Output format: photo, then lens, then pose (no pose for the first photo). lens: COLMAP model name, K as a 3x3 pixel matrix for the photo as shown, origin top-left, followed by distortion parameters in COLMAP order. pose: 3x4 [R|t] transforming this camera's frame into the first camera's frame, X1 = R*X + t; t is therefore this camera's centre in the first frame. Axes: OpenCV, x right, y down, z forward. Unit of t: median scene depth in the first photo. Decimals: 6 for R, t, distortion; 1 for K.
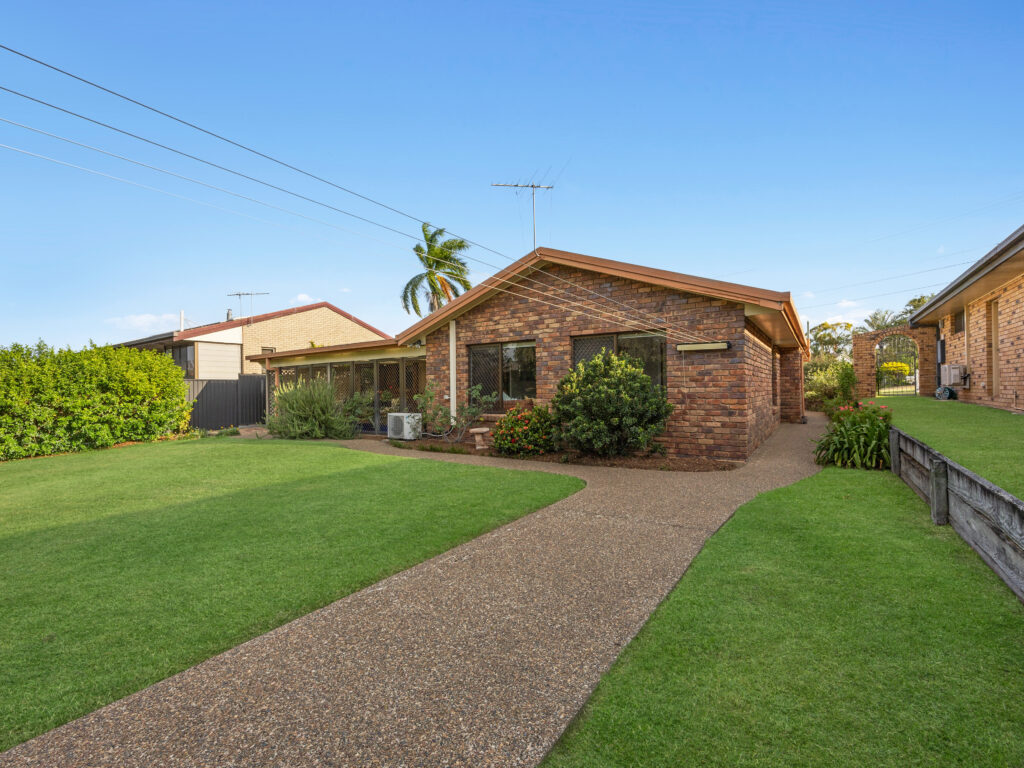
lens RADIAL K [[439.3, 0, 513.6], [0, 439.3, 386.4], [0, 0, 1]] dist [-0.002940, 0.000208]
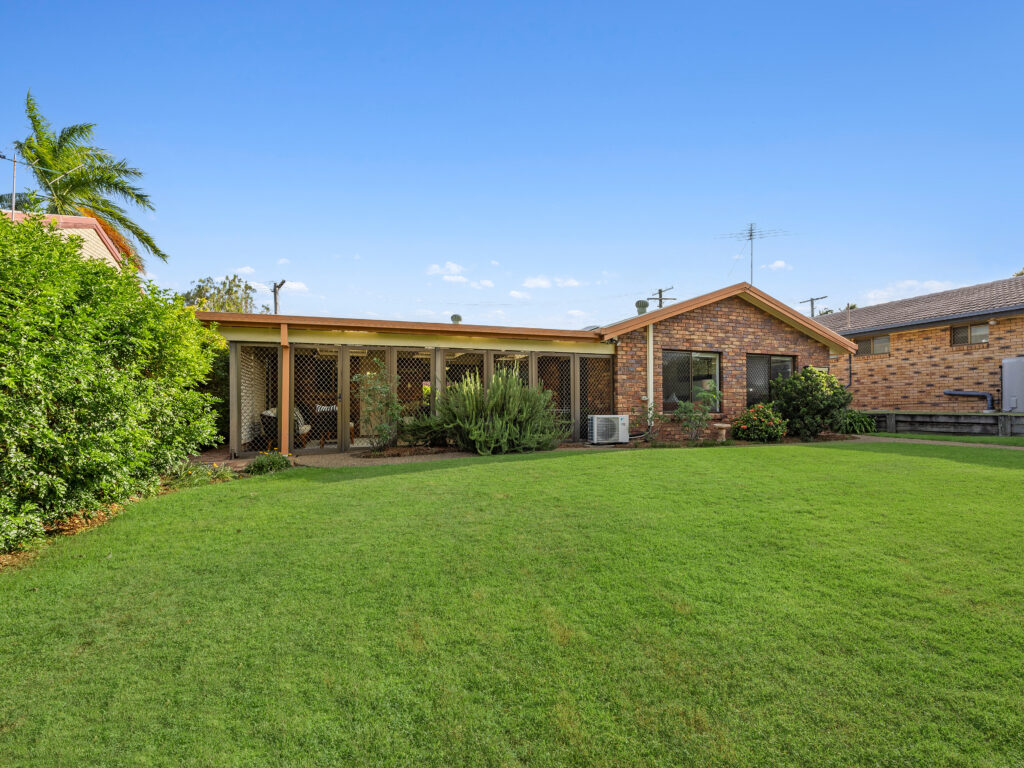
lens RADIAL K [[439.3, 0, 513.4], [0, 439.3, 394.3], [0, 0, 1]] dist [-0.002940, 0.000208]
pose [[0.630458, 0.024039, 0.775851, -1.181865], [-0.020228, 0.999690, -0.014537, 0.038646], [-0.775960, -0.006529, 0.630748, 0.623114]]
